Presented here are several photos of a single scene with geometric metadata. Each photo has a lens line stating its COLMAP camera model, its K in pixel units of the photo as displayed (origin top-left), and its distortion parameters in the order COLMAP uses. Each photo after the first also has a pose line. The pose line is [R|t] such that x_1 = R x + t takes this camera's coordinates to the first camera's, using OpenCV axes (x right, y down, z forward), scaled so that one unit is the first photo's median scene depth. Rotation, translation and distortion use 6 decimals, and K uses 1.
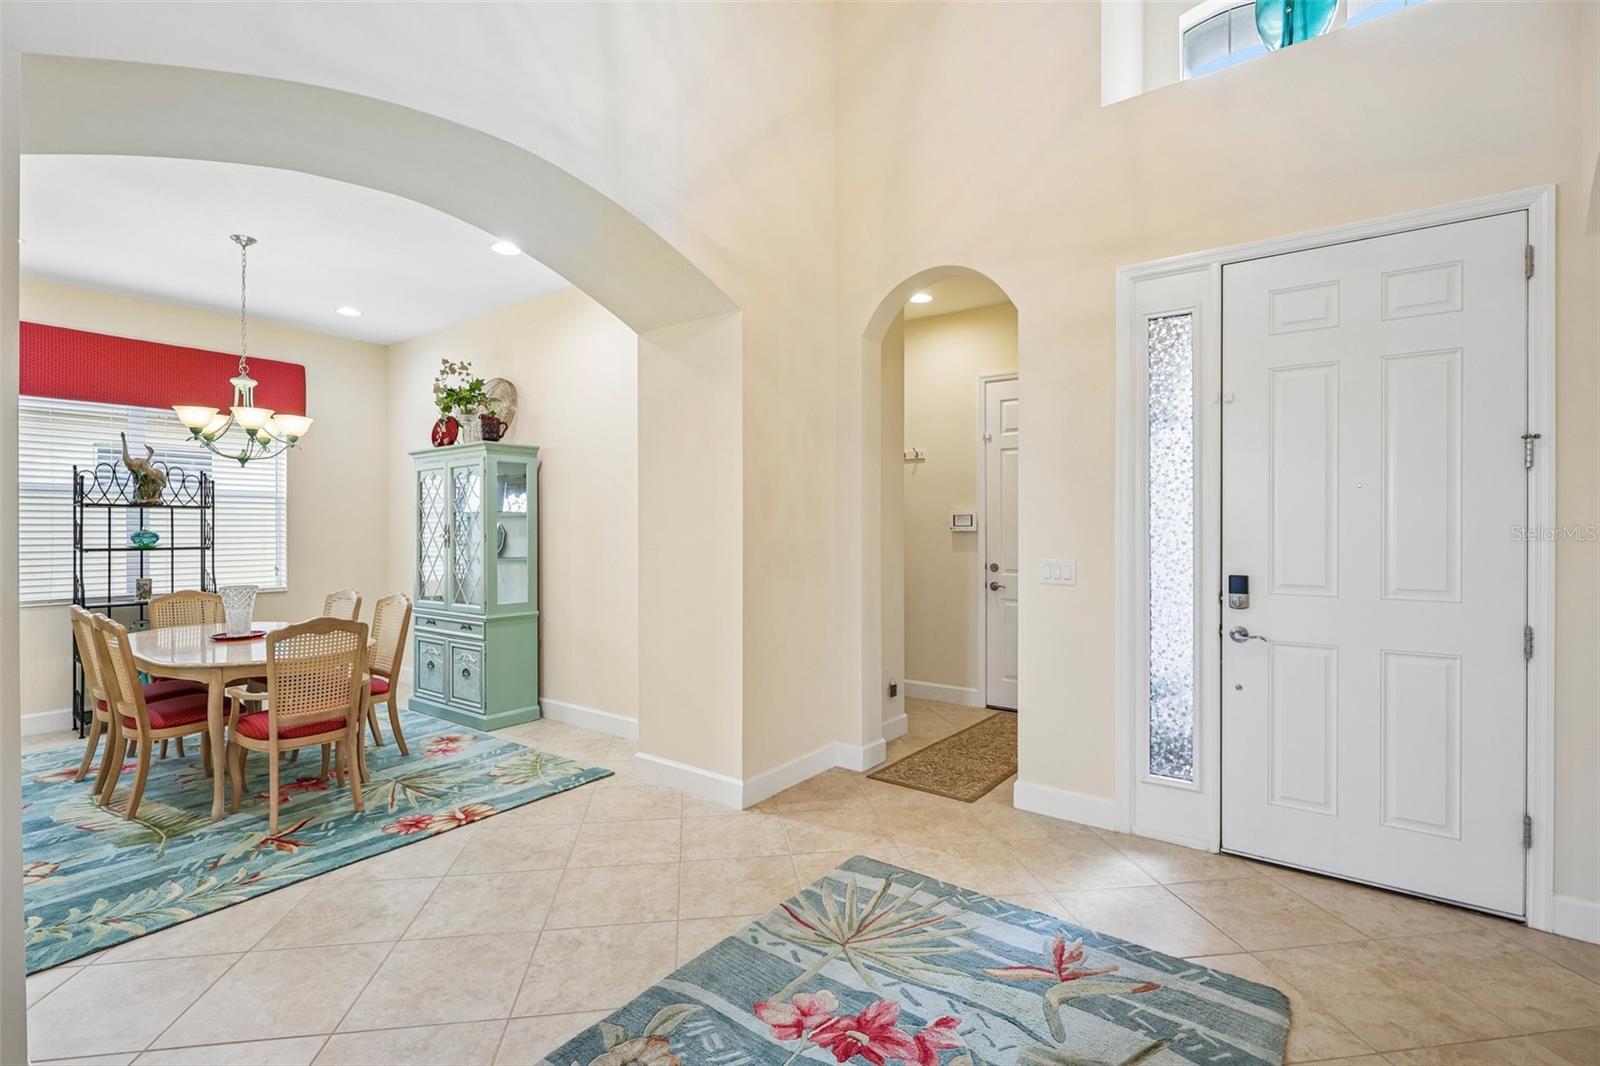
lens RADIAL K [[738.5, 0, 799.9], [0, 738.5, 530.5], [0, 0, 1]] dist [-0.007765, 0.001373]
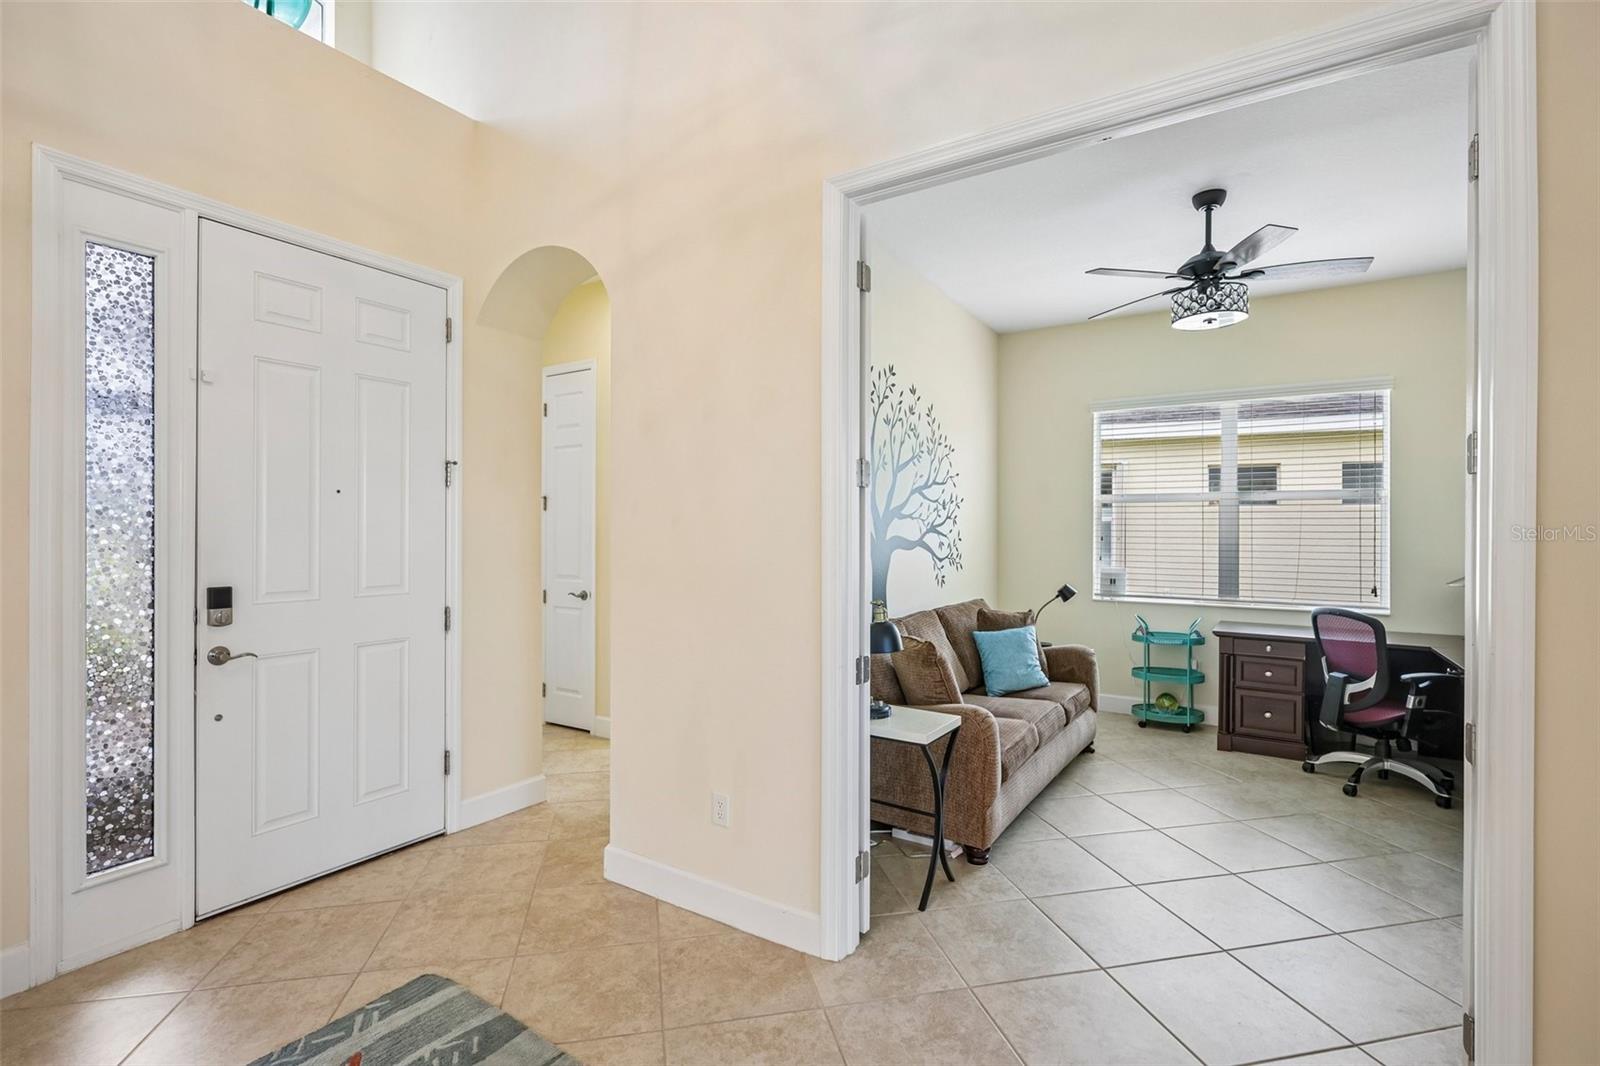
lens RADIAL K [[738.5, 0, 799.4], [0, 738.5, 529.2], [0, 0, 1]] dist [-0.007765, 0.001373]
pose [[-0.076773, 0.000695, 0.997048, -0.350271], [0.000588, 1.000000, -0.000652, -0.006549], [-0.997048, 0.000536, -0.076773, 0.440018]]
